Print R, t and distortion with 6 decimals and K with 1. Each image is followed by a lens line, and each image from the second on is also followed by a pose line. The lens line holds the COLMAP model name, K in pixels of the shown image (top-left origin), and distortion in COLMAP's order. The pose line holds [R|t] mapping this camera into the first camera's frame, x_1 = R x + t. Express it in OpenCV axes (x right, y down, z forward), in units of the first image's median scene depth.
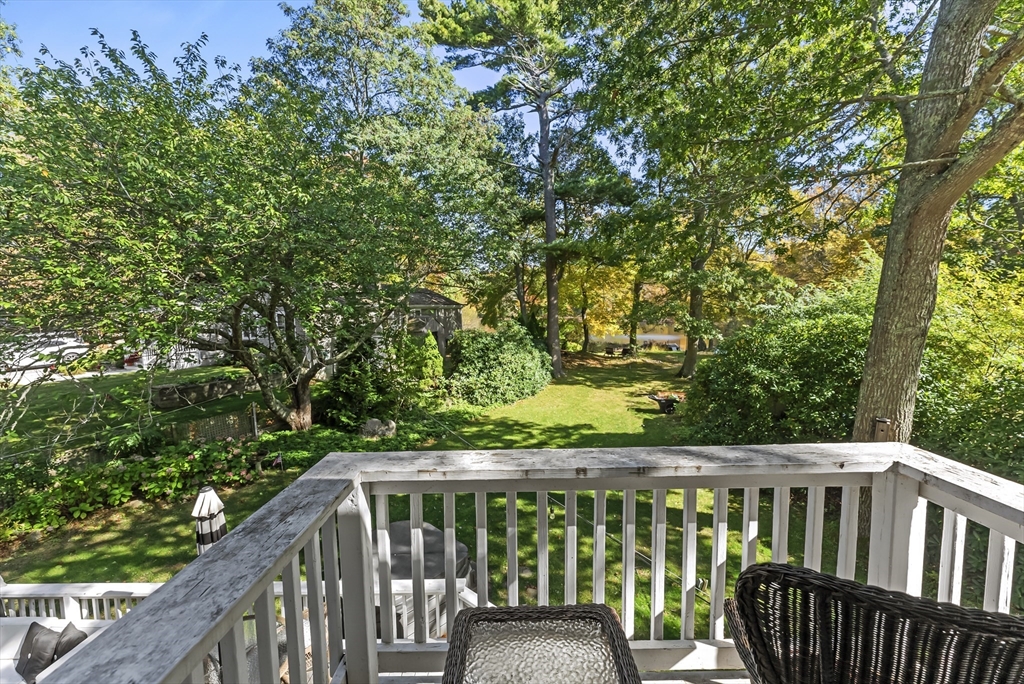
lens RADIAL K [[414.6, 0, 514.0], [0, 414.6, 342.6], [0, 0, 1]] dist [-0.000165, -0.000485]
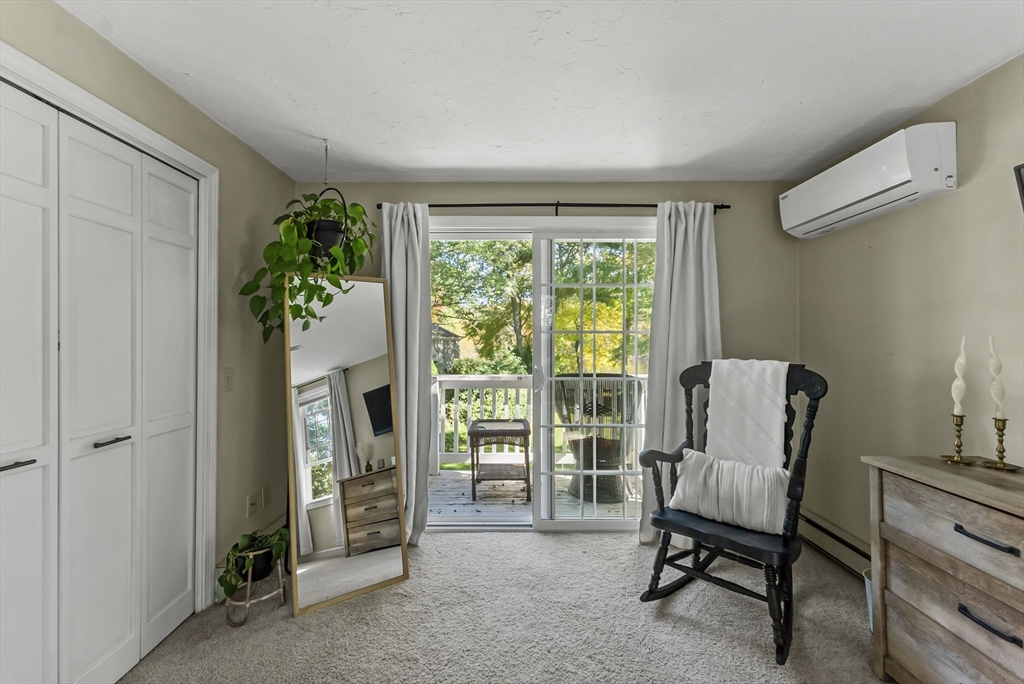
lens RADIAL K [[414.6, 0, 510.4], [0, 414.6, 338.0], [0, 0, 1]] dist [-0.000165, -0.000485]
pose [[0.999835, 0.018023, -0.002271, 0.137077], [-0.018157, 0.995475, -0.093268, 0.385924], [0.000580, 0.093294, 0.995638, -2.172618]]
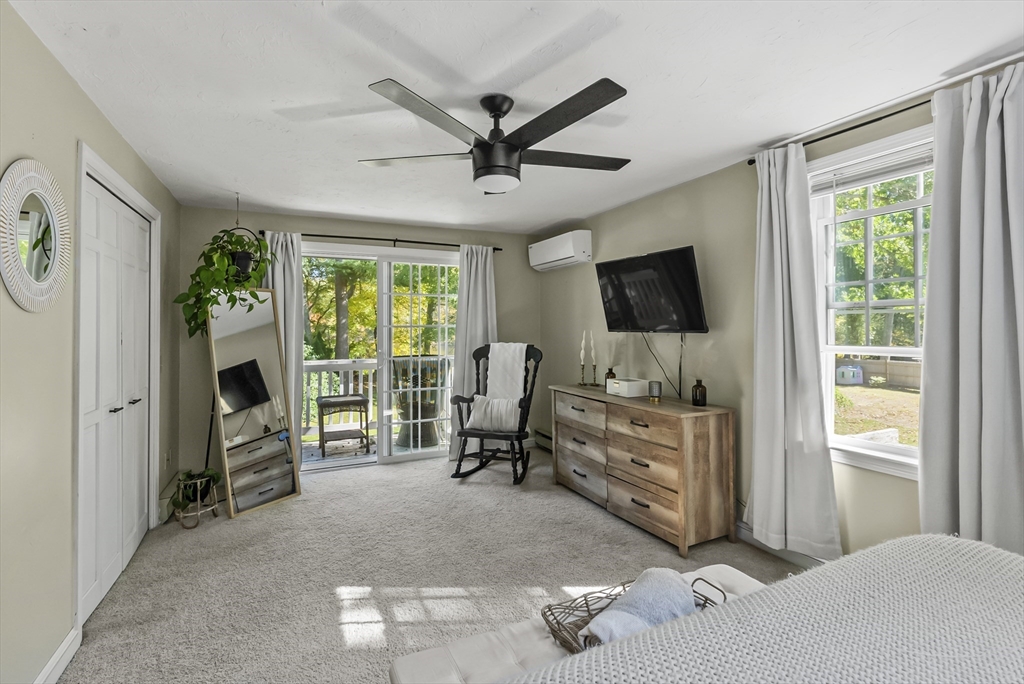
lens RADIAL K [[475.1, 0, 512.7], [0, 475.1, 323.6], [0, 0, 1]] dist [0.002046, 0.000015]
pose [[0.900160, 0.017465, 0.435208, -1.592710], [0.023878, 0.995714, -0.089346, 0.670998], [-0.434904, 0.090817, 0.895886, -7.022571]]
